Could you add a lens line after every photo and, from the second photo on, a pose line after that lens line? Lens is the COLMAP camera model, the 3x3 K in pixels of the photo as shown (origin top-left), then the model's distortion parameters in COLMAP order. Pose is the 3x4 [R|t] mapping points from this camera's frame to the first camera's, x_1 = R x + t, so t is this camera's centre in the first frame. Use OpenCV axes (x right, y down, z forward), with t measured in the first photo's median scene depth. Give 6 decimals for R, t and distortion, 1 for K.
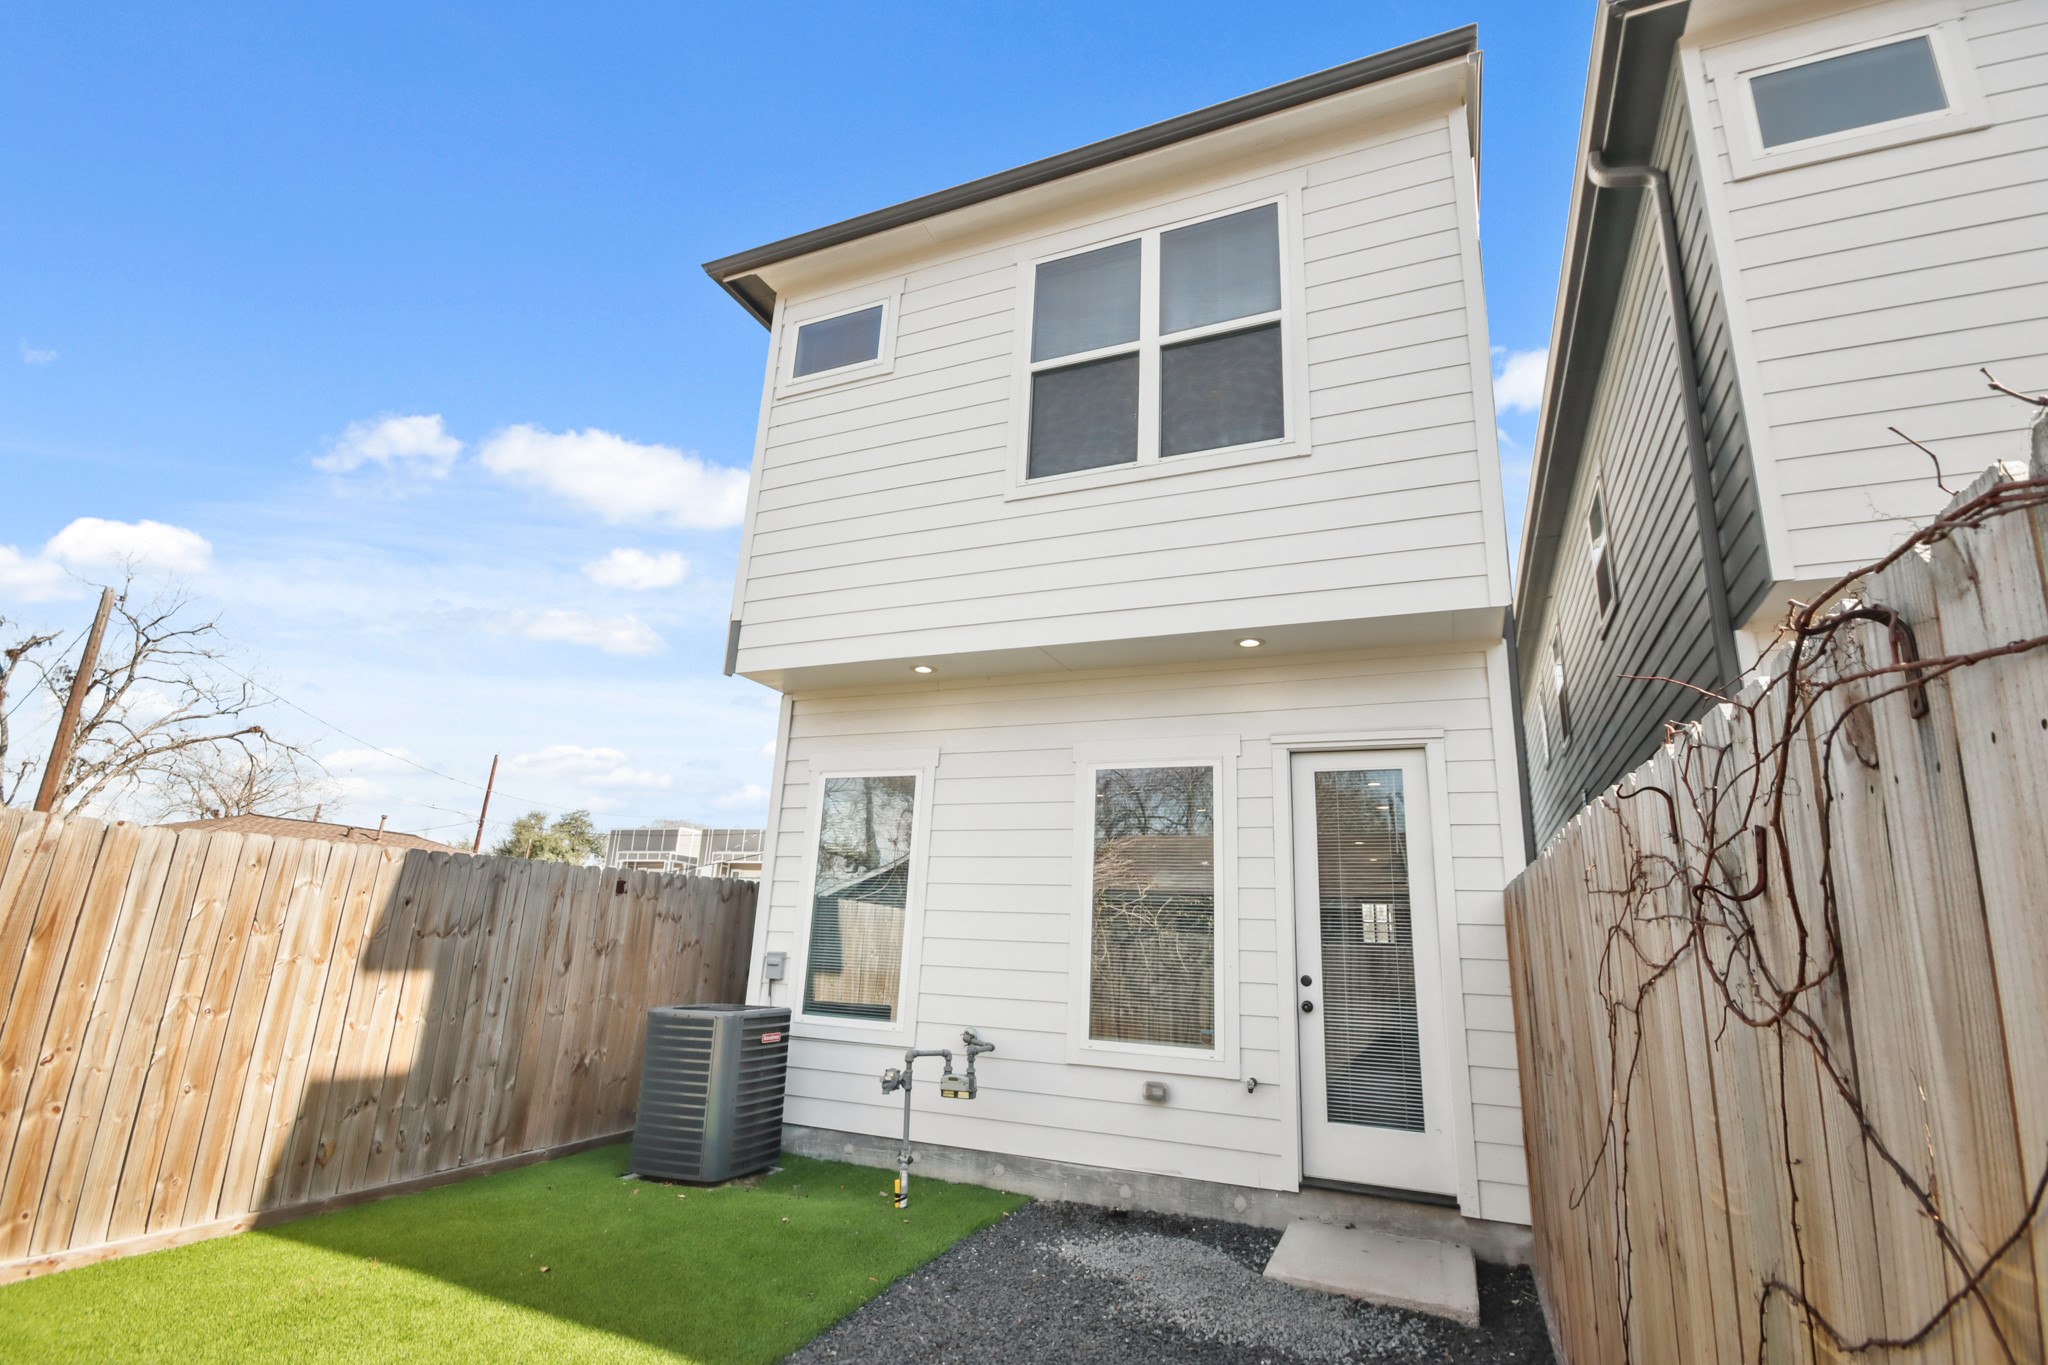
lens RADIAL K [[947.0, 0, 1025.6], [0, 947.0, 666.1], [0, 0, 1]] dist [0.014597, -0.012775]
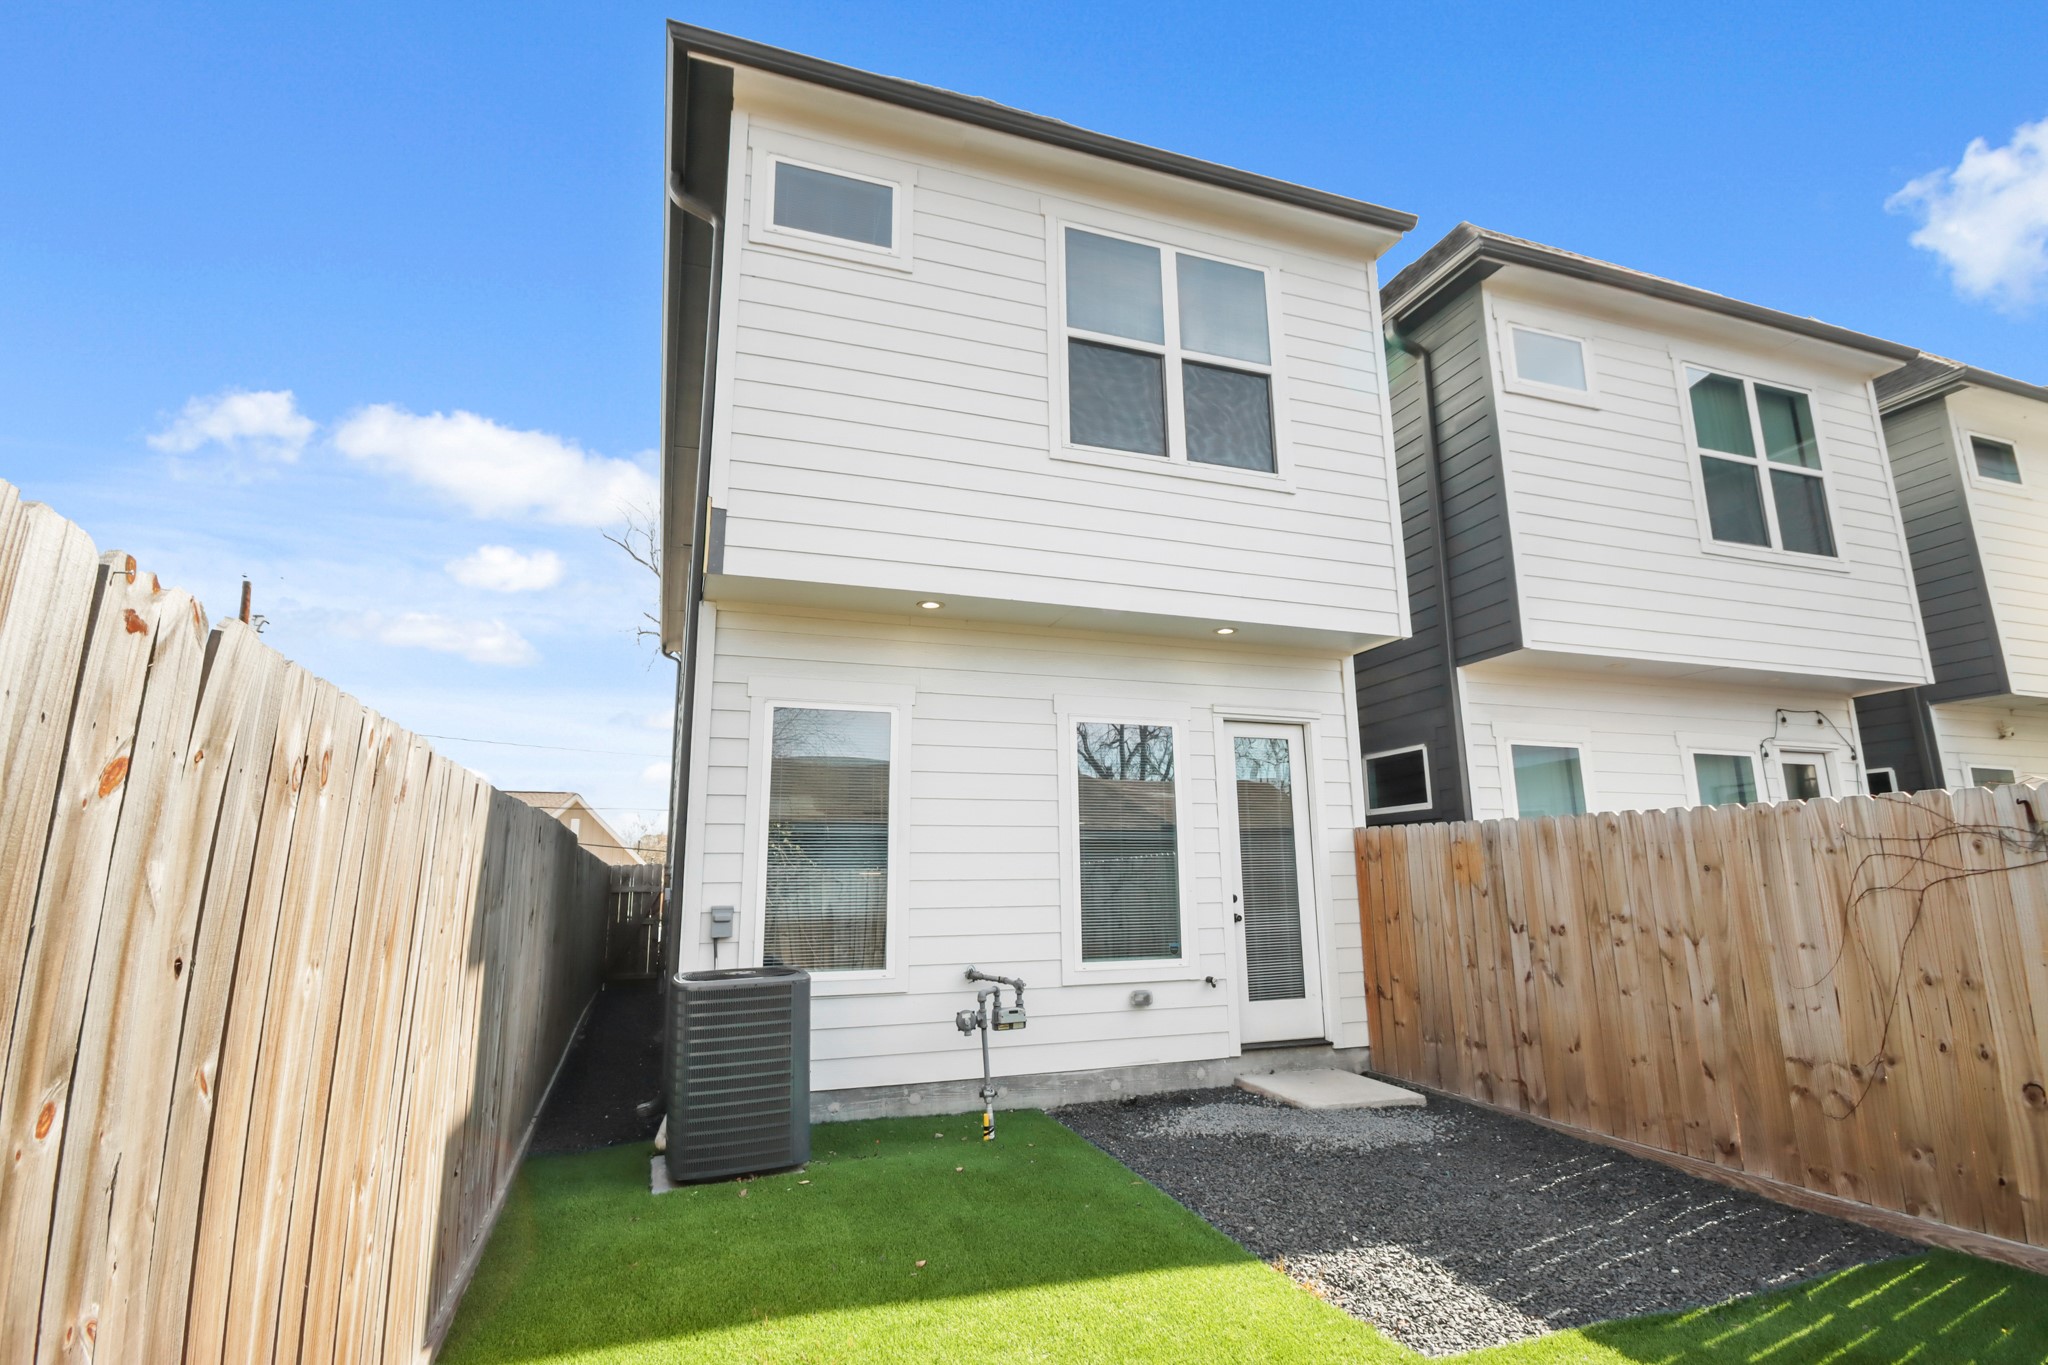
lens RADIAL K [[976.3, 0, 1017.9], [0, 976.3, 664.4], [0, 0, 1]] dist [0.002313, -0.003823]
pose [[0.731473, 0.099778, 0.674530, -0.833735], [-0.152129, 0.988182, 0.018798, 0.036278], [-0.664683, -0.116366, 0.738008, 0.248417]]
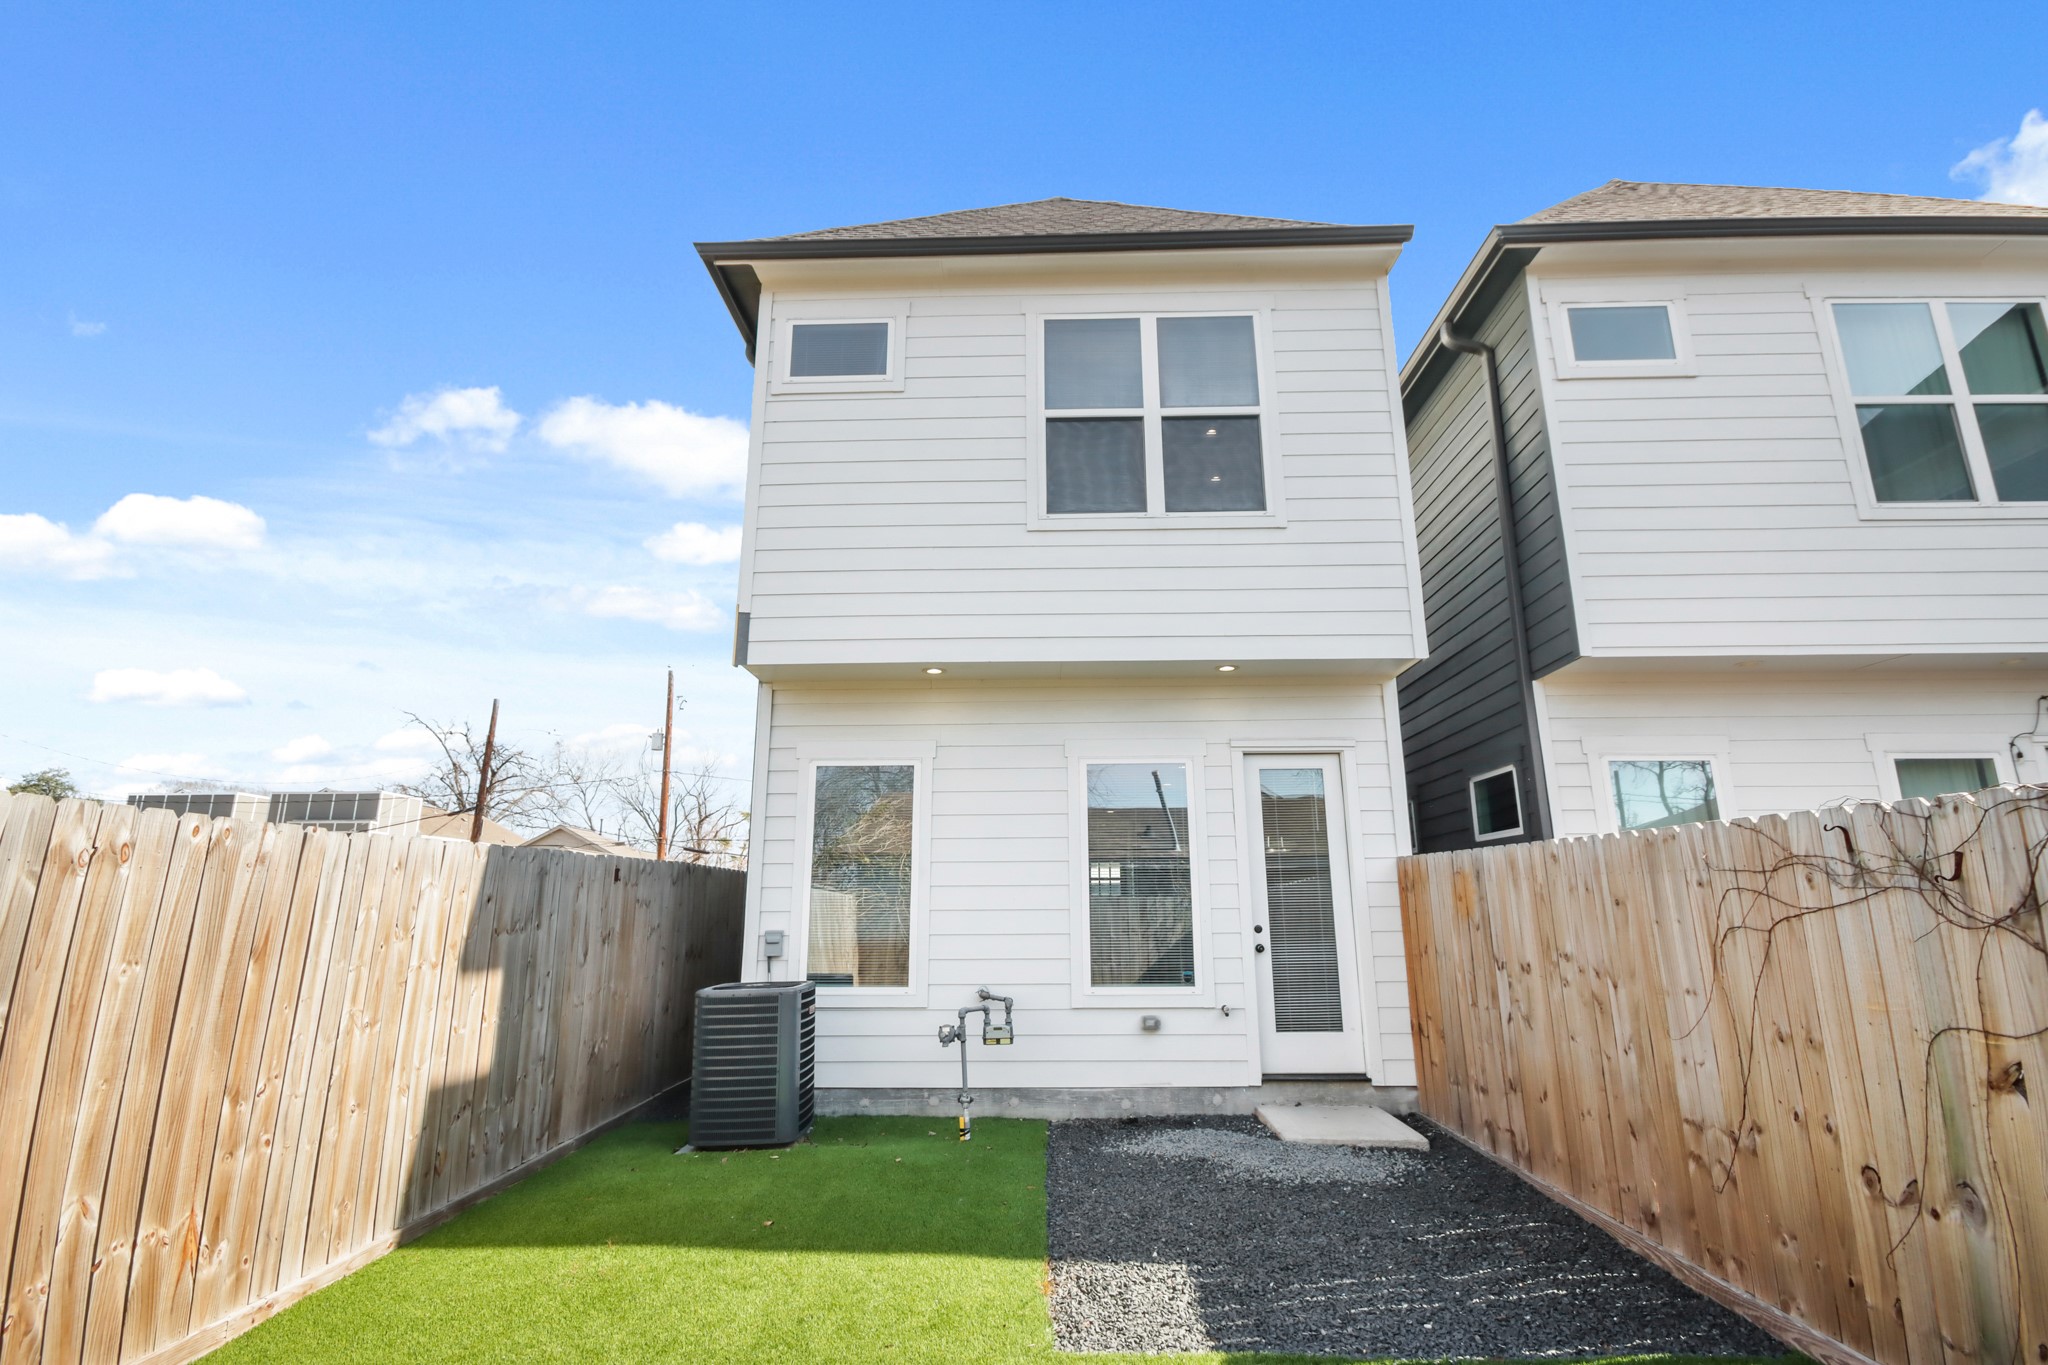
lens RADIAL K [[944.7, 0, 1021.1], [0, 944.7, 666.3], [0, 0, 1]] dist [-0.000332, -0.000347]
pose [[0.927017, 0.047453, 0.372004, -0.504861], [-0.062085, 0.997693, 0.027447, -0.046127], [-0.369844, -0.048540, 0.927825, -0.072980]]
